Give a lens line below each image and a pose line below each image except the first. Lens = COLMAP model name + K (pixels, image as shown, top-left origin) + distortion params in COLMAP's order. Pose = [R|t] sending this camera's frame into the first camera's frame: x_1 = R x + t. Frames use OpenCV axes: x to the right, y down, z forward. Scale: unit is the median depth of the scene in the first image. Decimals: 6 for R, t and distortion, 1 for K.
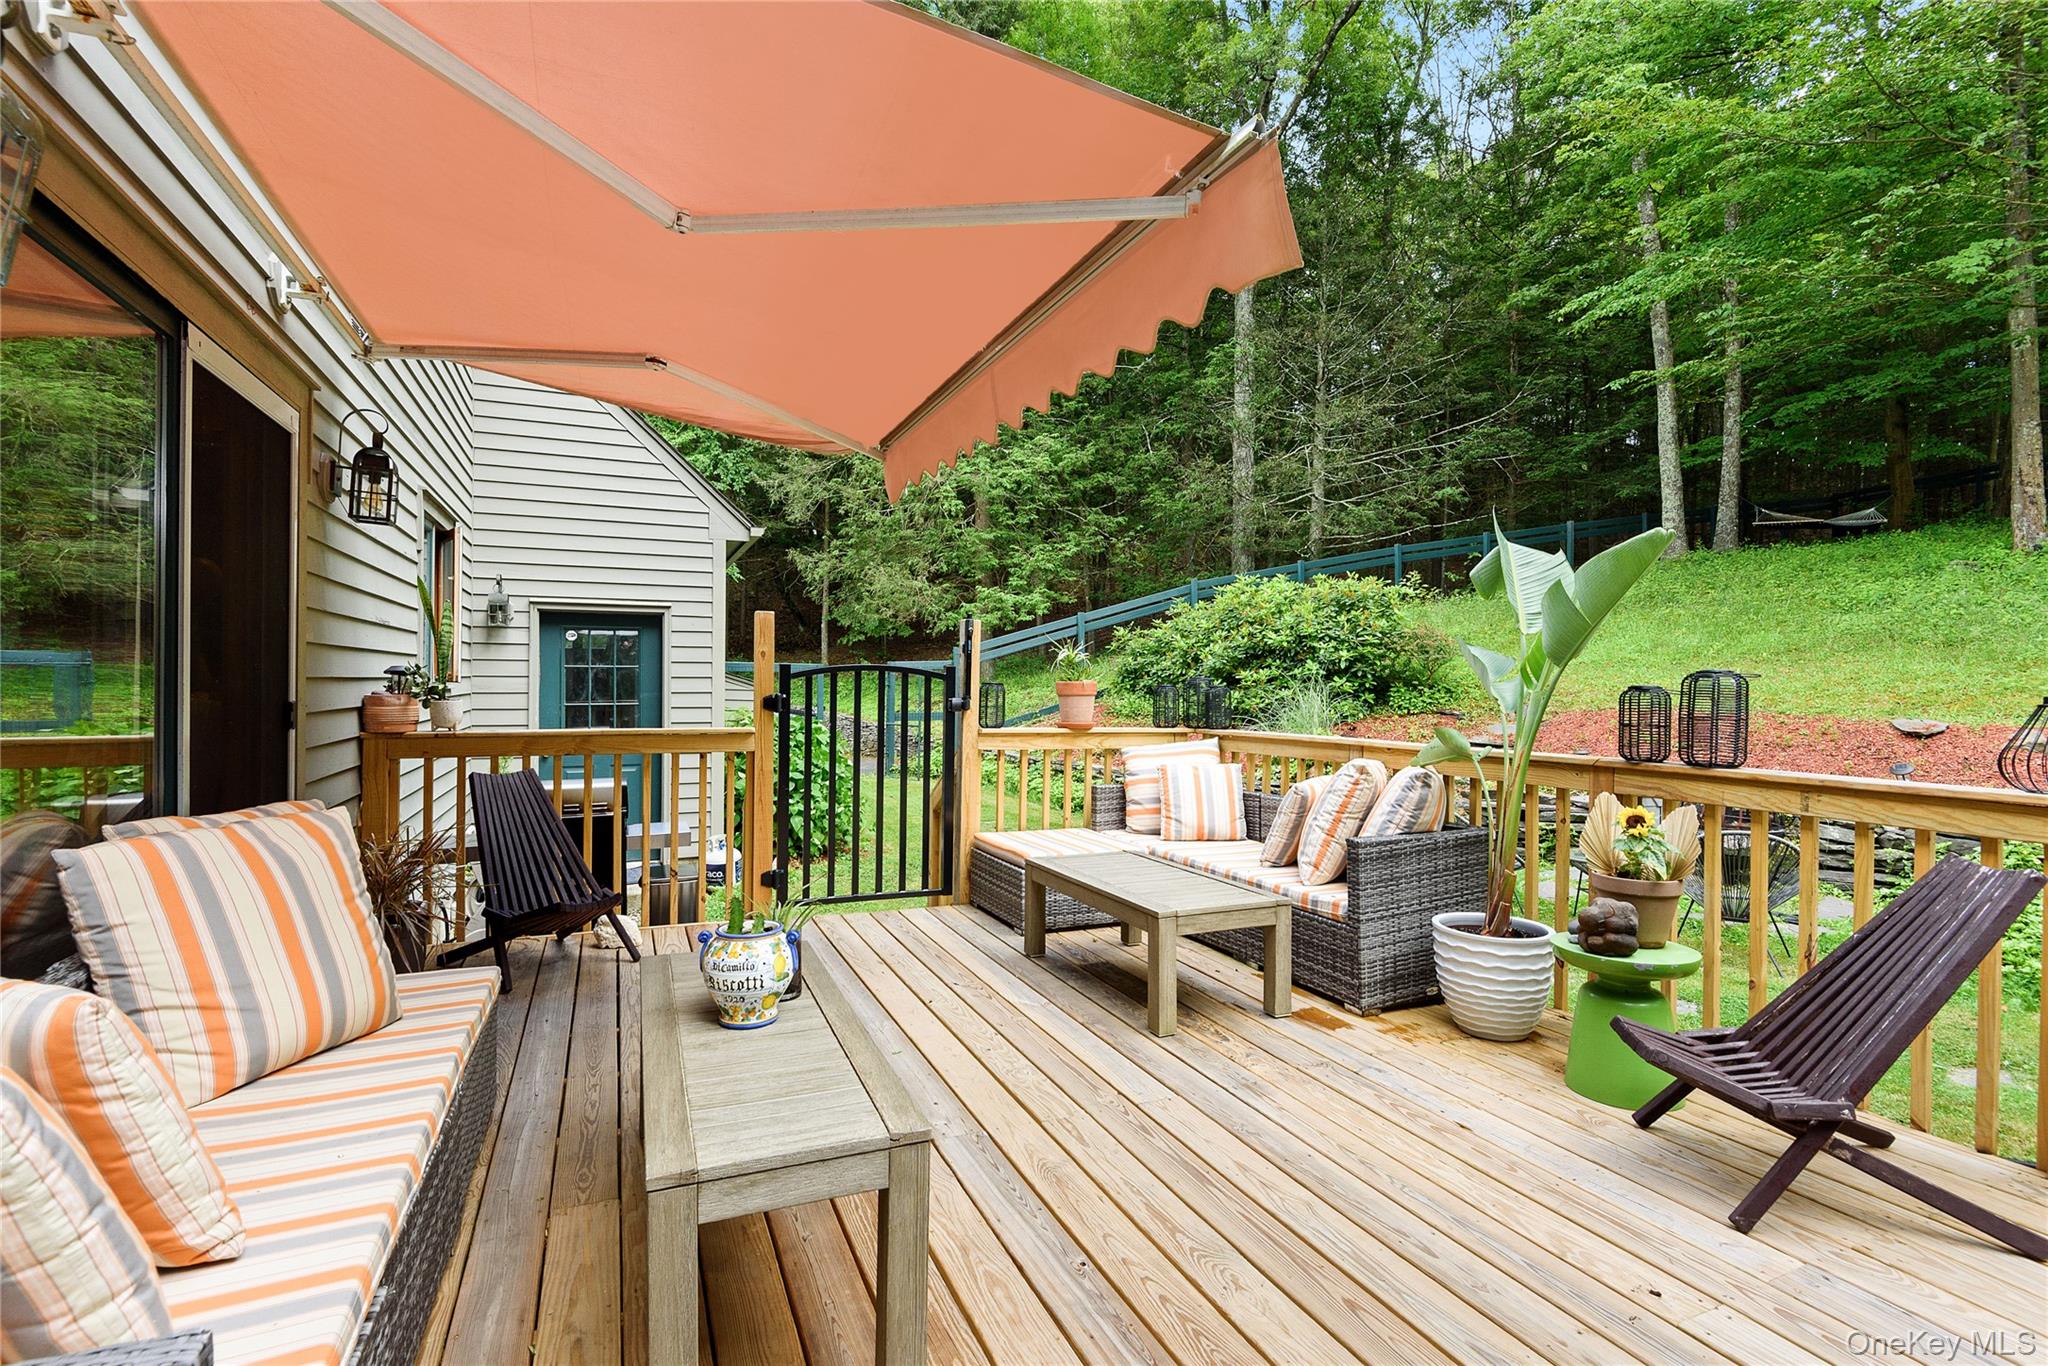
lens RADIAL K [[938.5, 0, 1024.0], [0, 938.5, 683.0], [0, 0, 1]] dist [-0.000013, -0.000013]
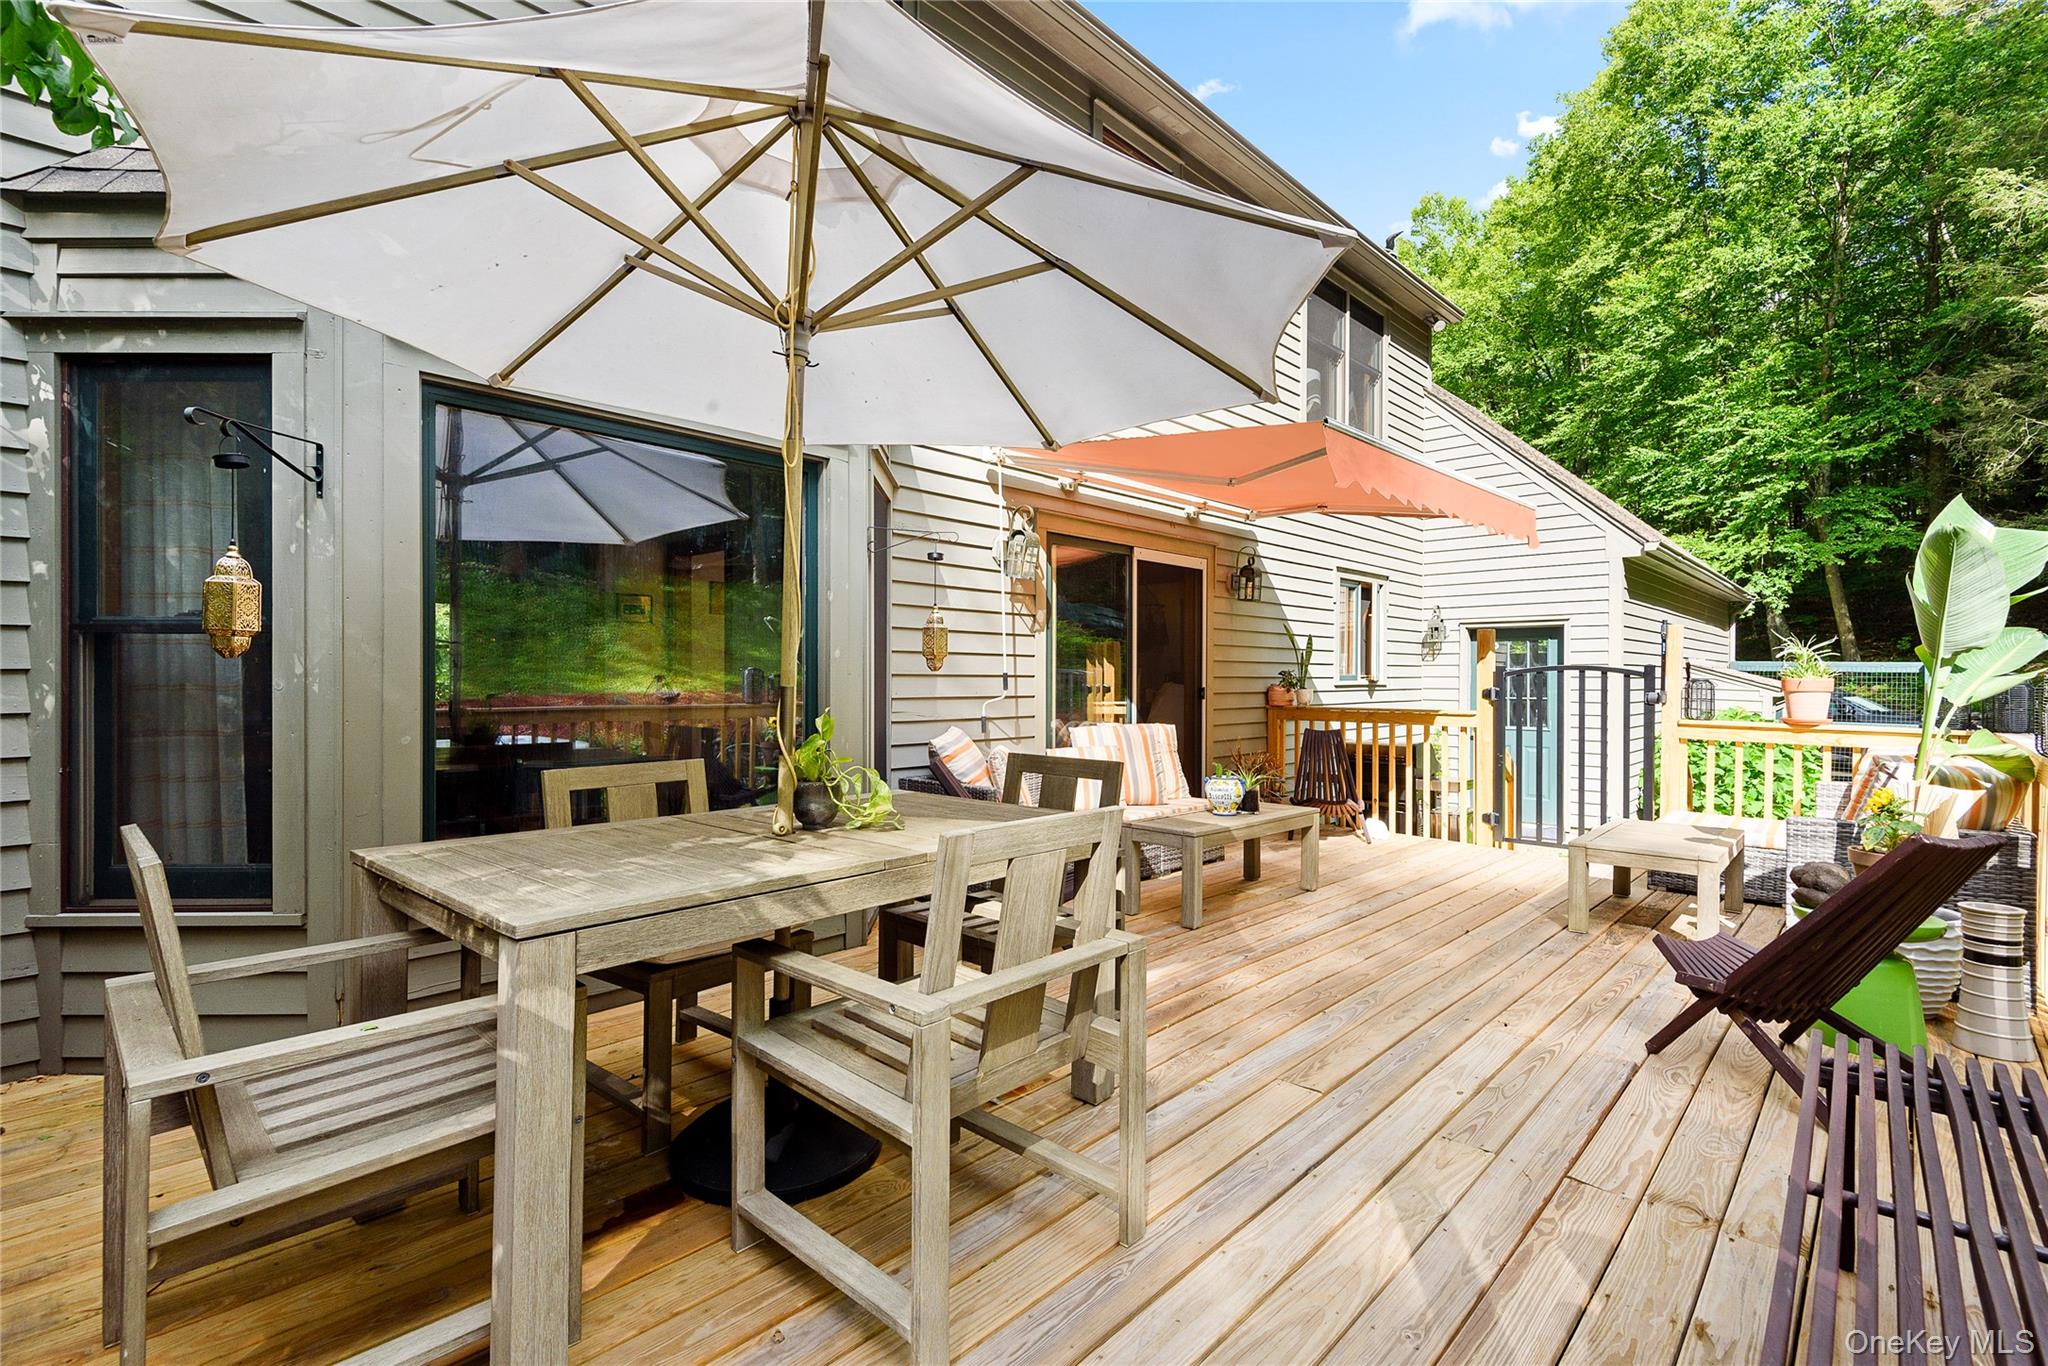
lens RADIAL K [[904.6, 0, 1024.0], [0, 904.6, 683.0], [0, 0, 1]] dist [0.000646, 0.000058]
pose [[0.387468, 0.002894, -0.921879, 0.670051], [-0.002238, 0.999995, 0.002198, 0.003199], [0.921880, 0.001212, 0.387473, -0.171737]]
